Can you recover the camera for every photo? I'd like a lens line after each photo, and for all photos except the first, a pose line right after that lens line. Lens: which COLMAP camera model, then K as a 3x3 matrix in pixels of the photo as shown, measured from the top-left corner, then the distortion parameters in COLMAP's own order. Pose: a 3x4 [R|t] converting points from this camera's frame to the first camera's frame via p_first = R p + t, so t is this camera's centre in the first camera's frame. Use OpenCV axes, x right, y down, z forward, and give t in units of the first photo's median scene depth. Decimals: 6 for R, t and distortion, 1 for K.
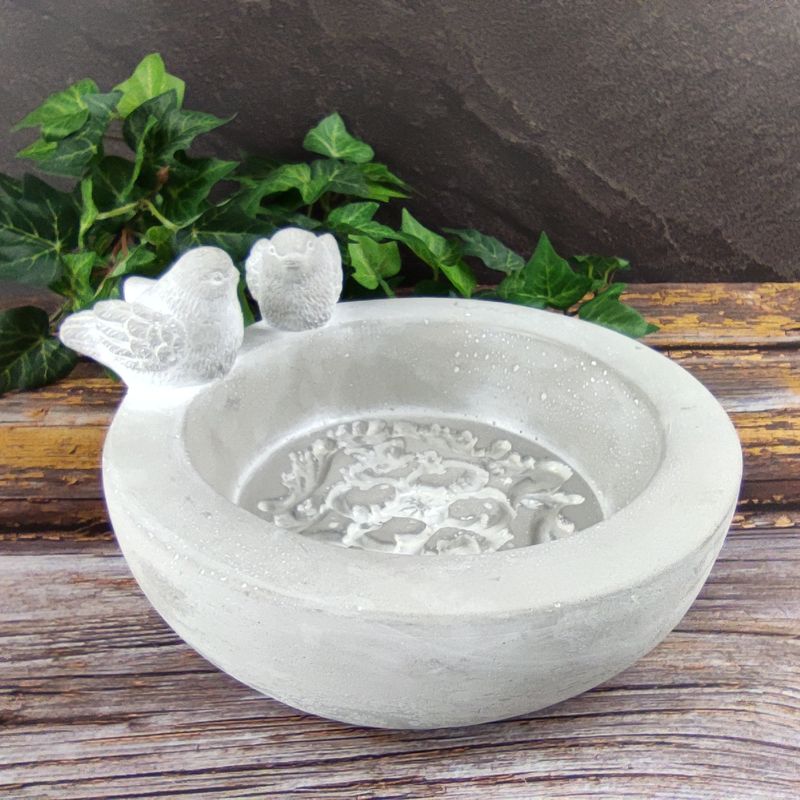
lens RADIAL K [[772.4, 0, 391.4], [0, 772.4, 399.0], [0, 0, 1]] dist [0.004135, 0.000000]
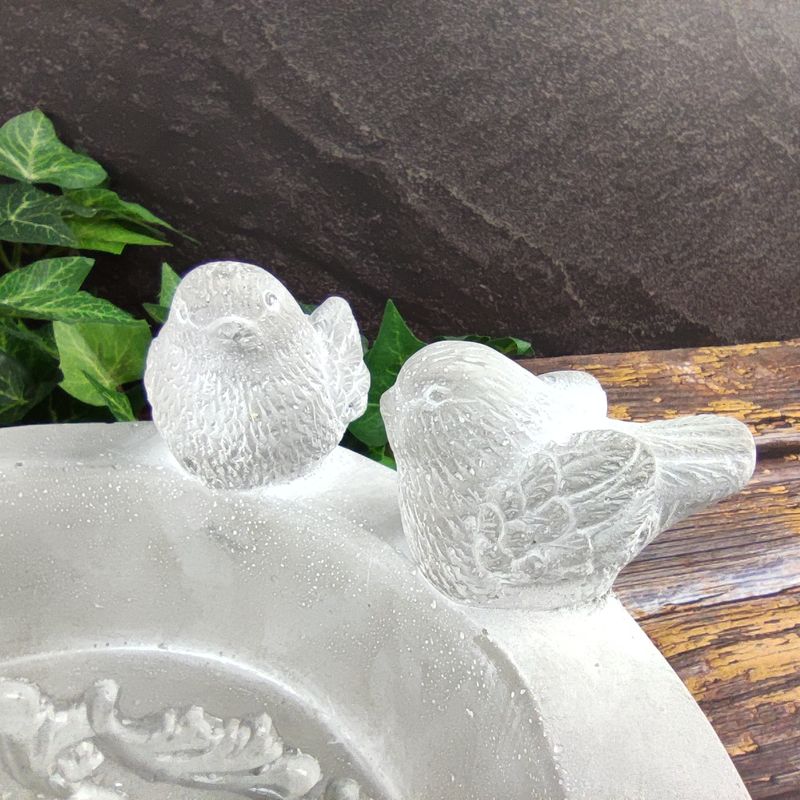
lens RADIAL K [[772.4, 0, 393.5], [0, 772.4, 399.3], [0, 0, 1]] dist [0.004135, 0.000000]
pose [[0.983741, -0.061929, 0.168577, 0.085600], [0.070414, 0.996510, -0.044825, -0.102141], [-0.165212, 0.055967, 0.984669, 0.381898]]
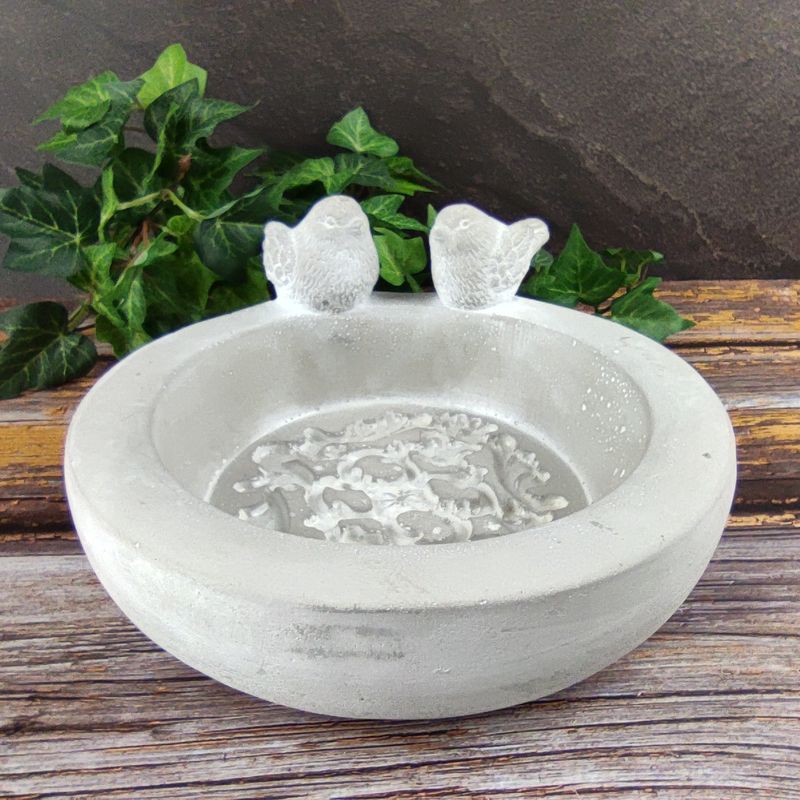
lens RADIAL K [[772.4, 0, 393.2], [0, 772.4, 399.3], [0, 0, 1]] dist [0.004135, 0.000000]
pose [[0.999844, -0.003273, -0.017367, -0.013402], [0.002988, 0.999861, -0.016425, 0.016432], [0.017418, 0.016371, 0.999714, 0.027403]]
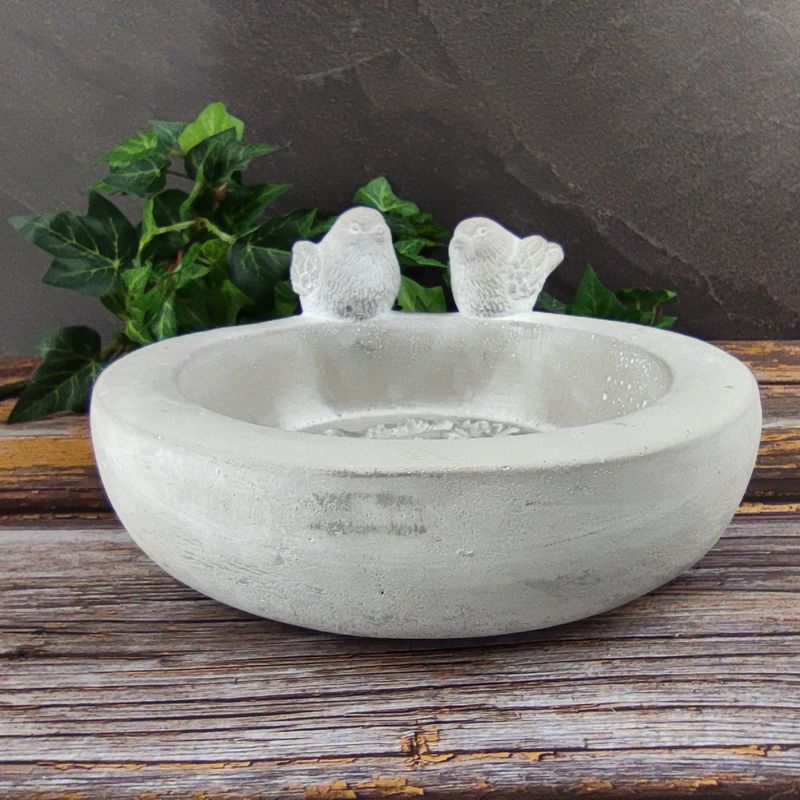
lens RADIAL K [[772.4, 0, 392.1], [0, 772.4, 407.8], [0, 0, 1]] dist [0.004135, 0.000000]
pose [[0.998977, -0.006831, -0.044710, -0.014376], [-0.002699, 0.977765, -0.209686, 0.160433], [0.045148, 0.209593, 0.976746, 0.037836]]
